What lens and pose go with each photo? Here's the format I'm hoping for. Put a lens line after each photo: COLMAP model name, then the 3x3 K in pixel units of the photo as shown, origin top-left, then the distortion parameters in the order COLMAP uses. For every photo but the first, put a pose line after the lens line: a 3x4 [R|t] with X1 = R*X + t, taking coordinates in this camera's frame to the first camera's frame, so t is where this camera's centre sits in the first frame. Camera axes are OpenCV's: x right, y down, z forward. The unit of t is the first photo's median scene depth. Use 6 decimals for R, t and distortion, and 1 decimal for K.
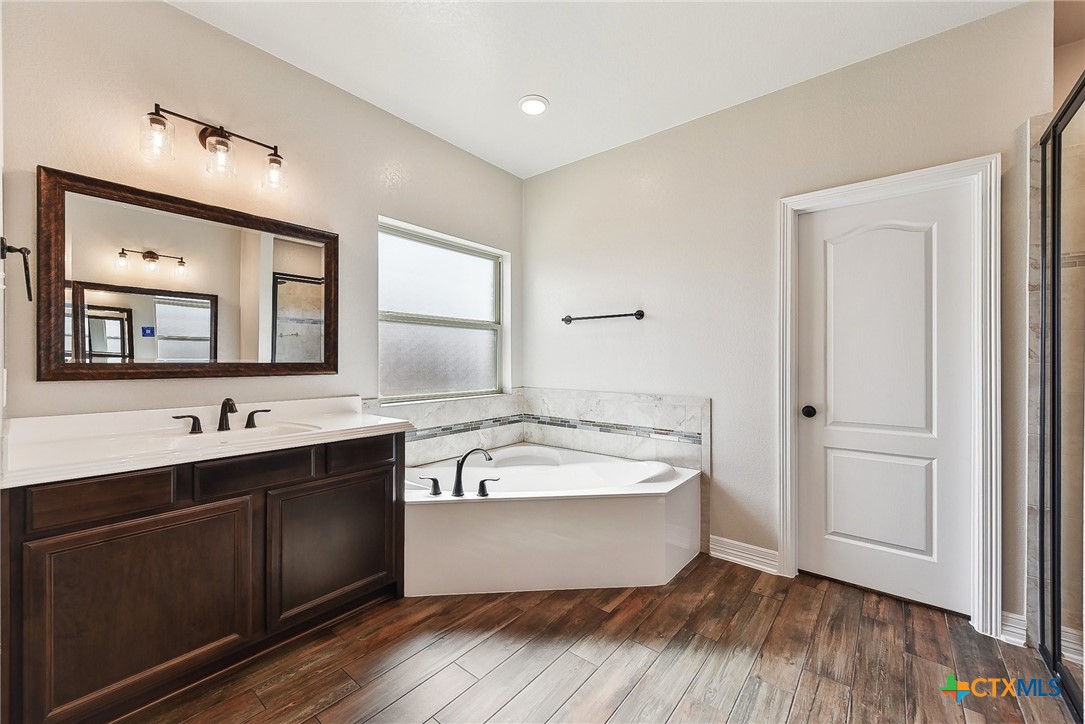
lens RADIAL K [[432.1, 0, 536.6], [0, 432.1, 360.6], [0, 0, 1]] dist [0.006058, -0.002493]
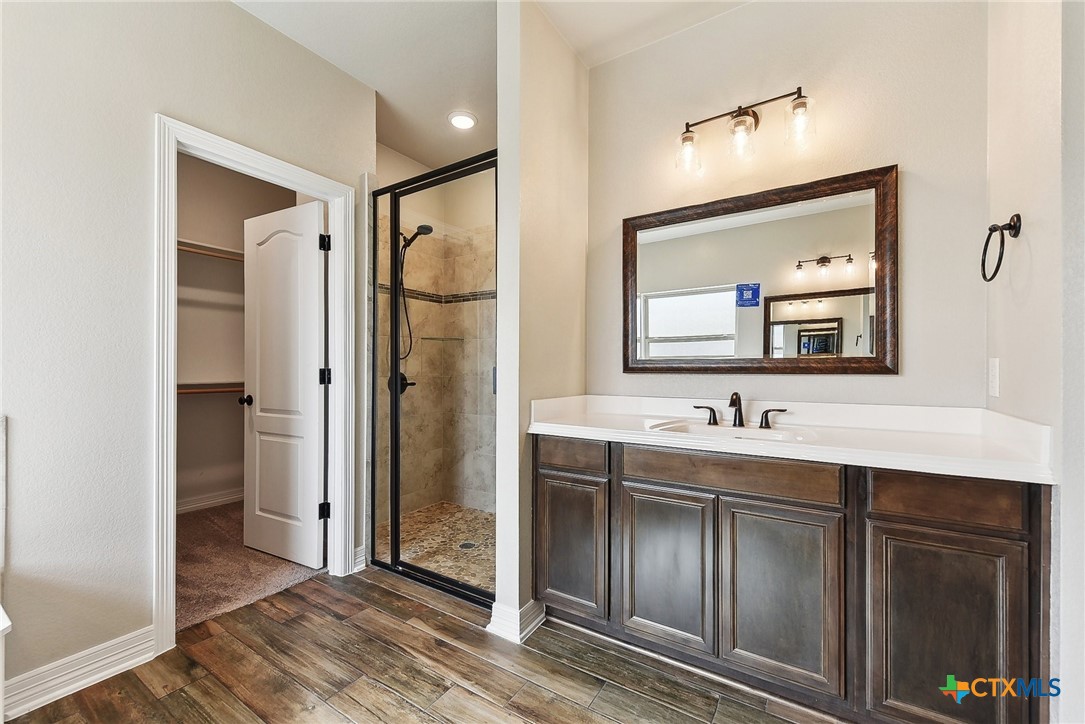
lens RADIAL K [[432.1, 0, 548.0], [0, 432.1, 371.5], [0, 0, 1]] dist [0.006058, -0.002493]
pose [[-0.127296, -0.005411, 0.991850, -0.234579], [-0.001431, 0.999985, 0.005272, 0.043413], [-0.991864, -0.000748, -0.127302, 0.546672]]
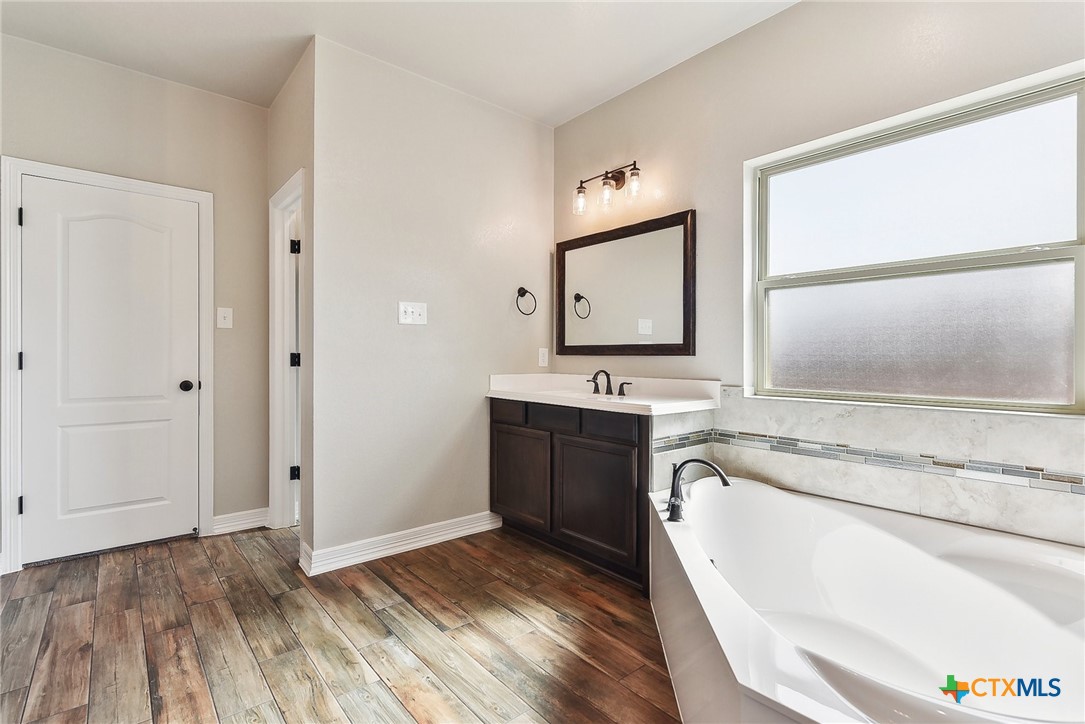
lens RADIAL K [[515.6, 0, 544.7], [0, 515.6, 357.3], [0, 0, 1]] dist [0.000054, -0.001718]
pose [[-0.184178, -0.003795, -0.982886, 0.831036], [-0.009435, 0.999953, -0.002093, 0.047248], [0.982848, 0.008888, -0.184205, 1.025405]]
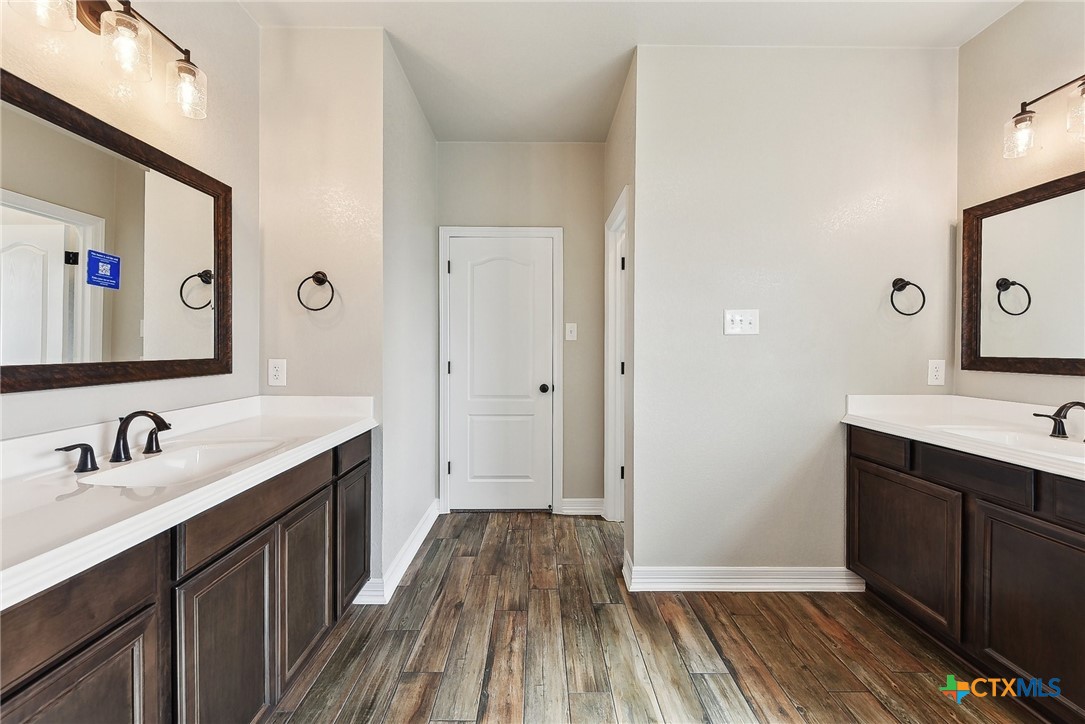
lens RADIAL K [[432.1, 0, 537.1], [0, 432.1, 354.2], [0, 0, 1]] dist [0.006058, -0.002493]
pose [[-0.774307, 0.002709, -0.632805, 0.546295], [-0.008092, 0.999867, 0.014181, -0.006707], [0.632759, 0.016102, -0.774181, 0.903354]]
